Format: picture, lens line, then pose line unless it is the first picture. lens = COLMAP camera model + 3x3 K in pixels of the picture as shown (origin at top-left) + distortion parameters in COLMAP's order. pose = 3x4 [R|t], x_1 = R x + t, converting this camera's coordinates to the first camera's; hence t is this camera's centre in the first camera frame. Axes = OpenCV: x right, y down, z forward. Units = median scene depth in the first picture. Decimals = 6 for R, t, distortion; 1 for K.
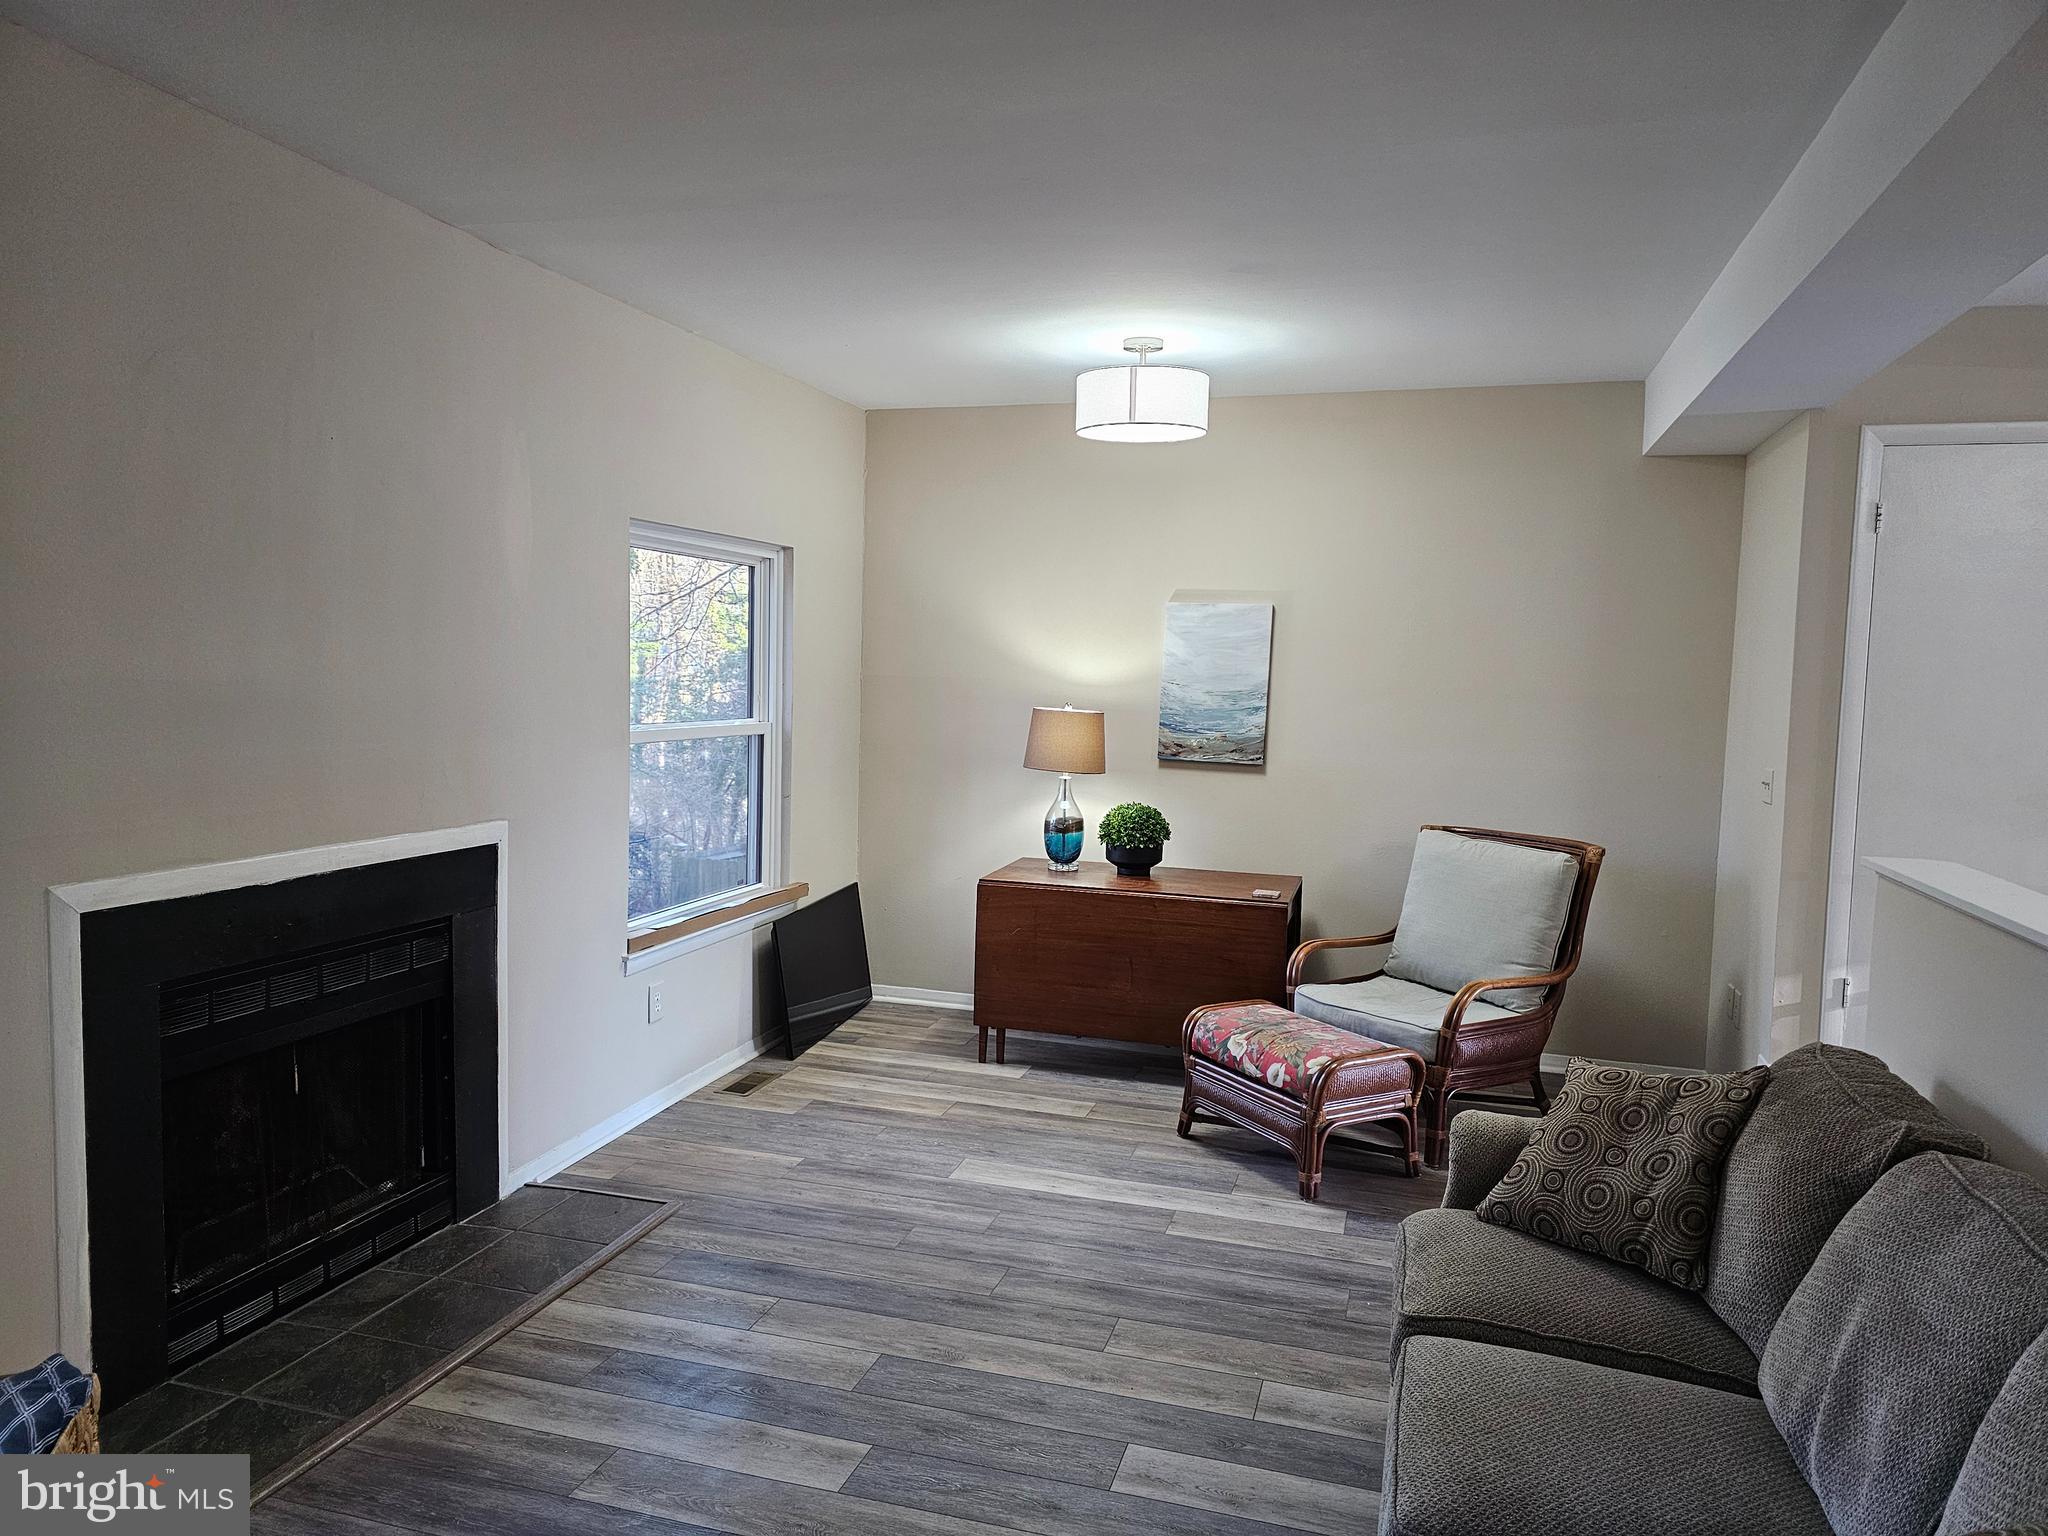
lens RADIAL K [[1370.9, 0, 1023.9], [0, 1370.9, 773.9], [0, 0, 1]] dist [0.059826, -0.032882]
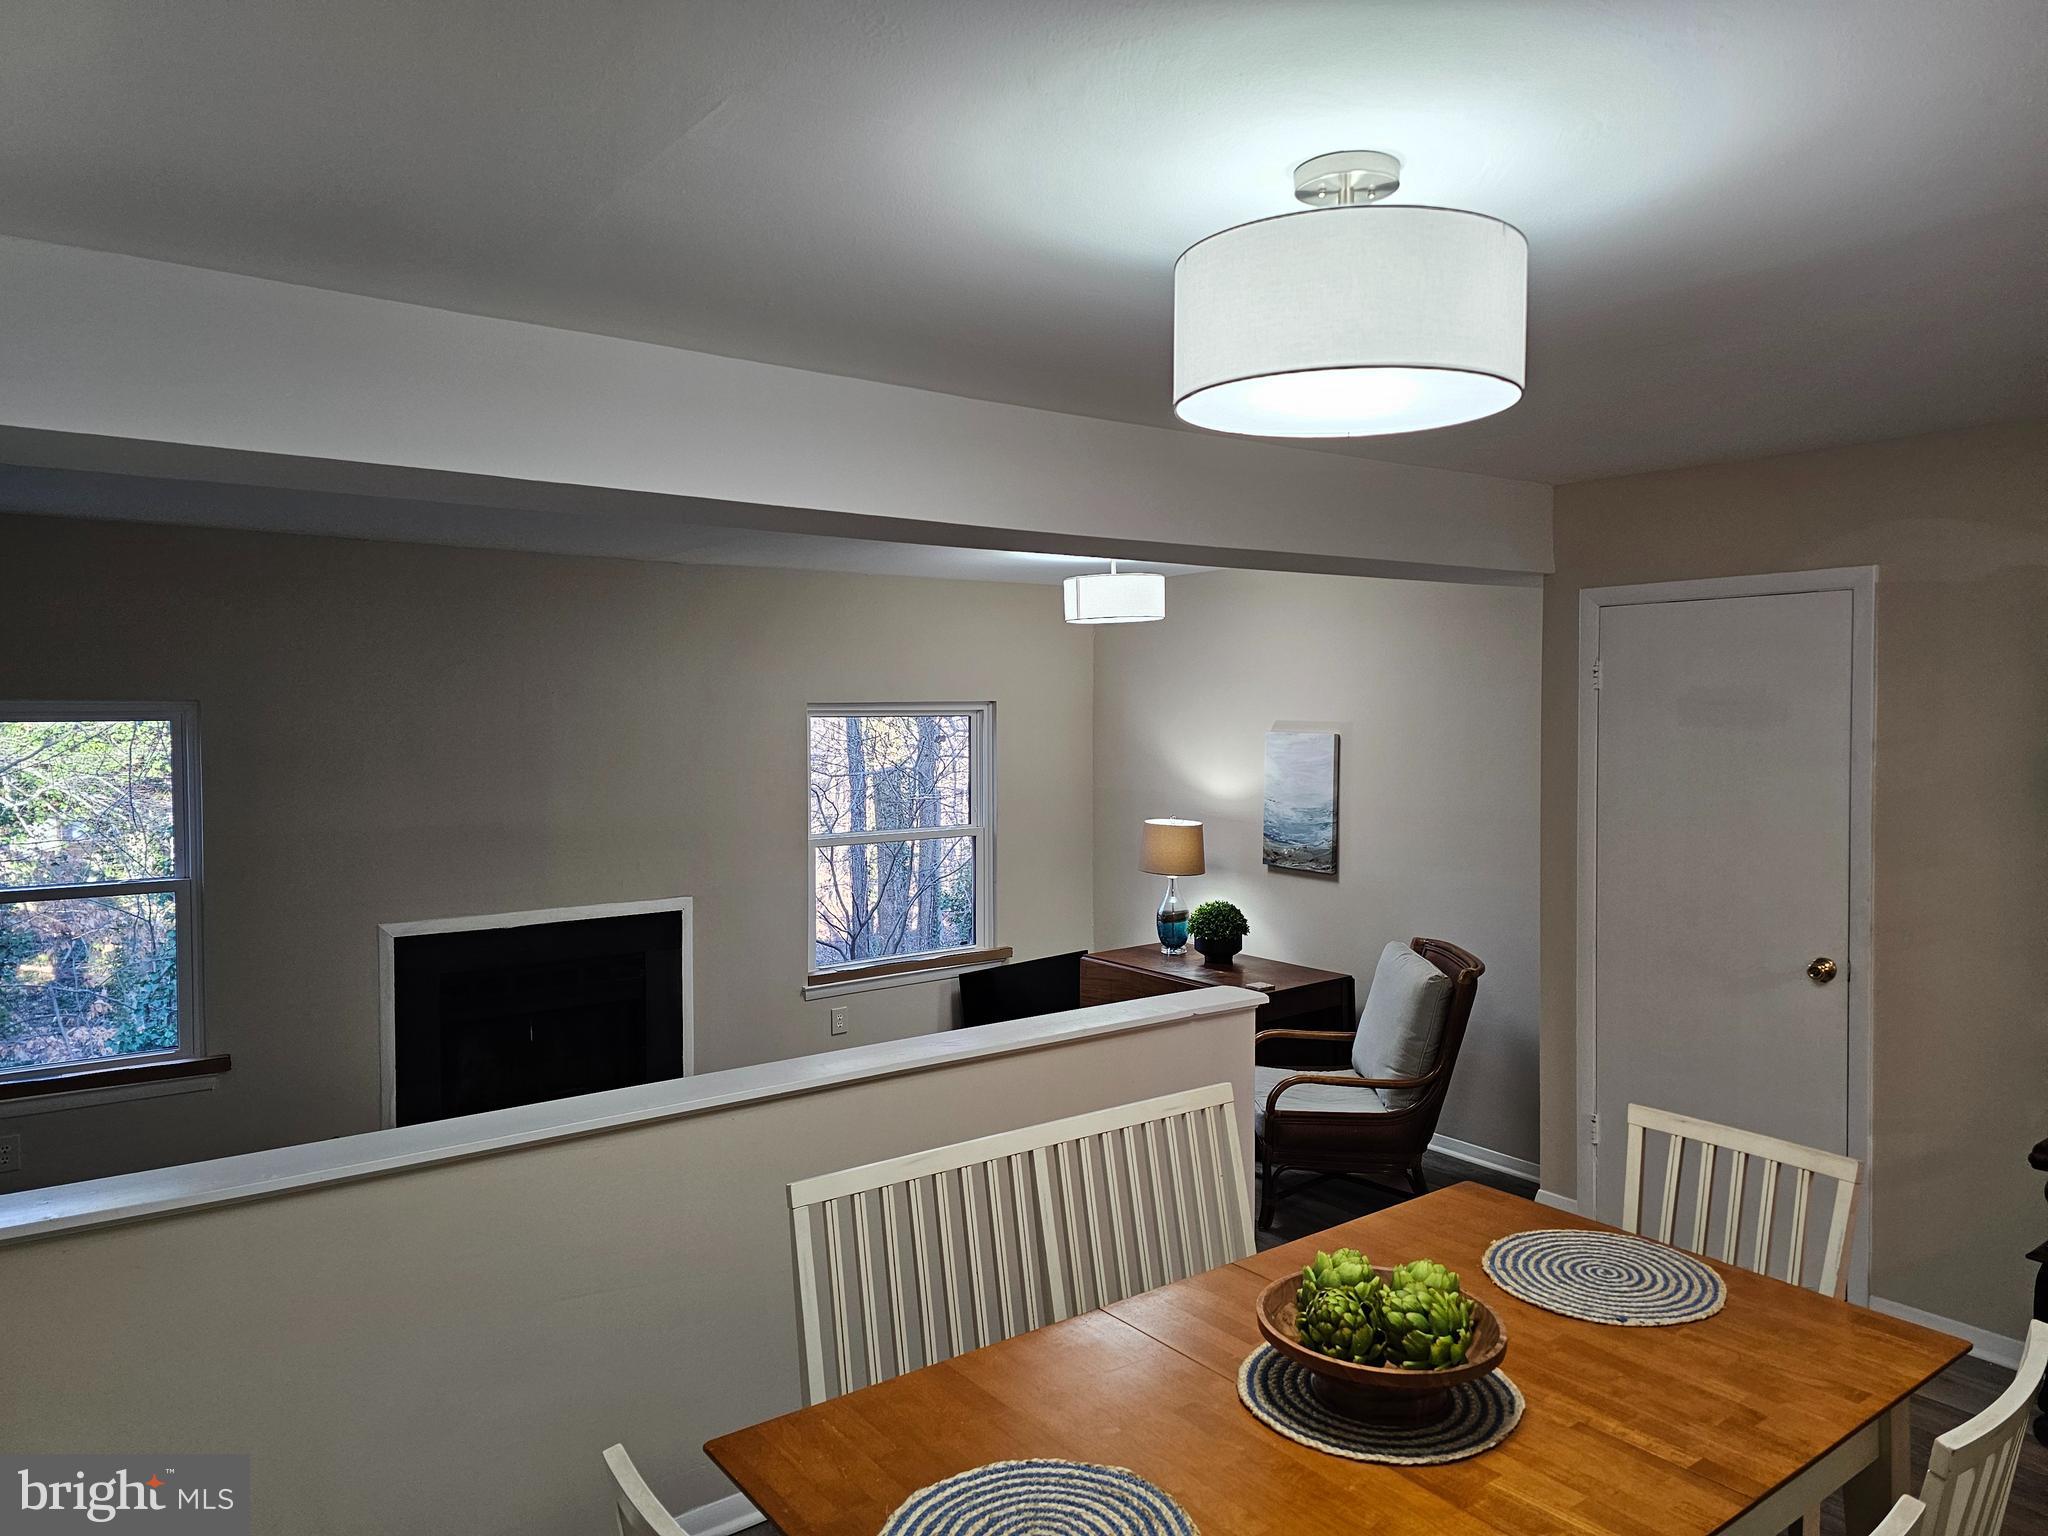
lens RADIAL K [[1370.9, 0, 1039.8], [0, 1370.9, 766.0], [0, 0, 1]] dist [0.059826, -0.032882]
pose [[0.805397, -0.005294, -0.592711, 0.658235], [-0.018761, 0.999231, -0.034418, -0.052146], [0.592438, 0.038840, 0.804679, -0.066276]]
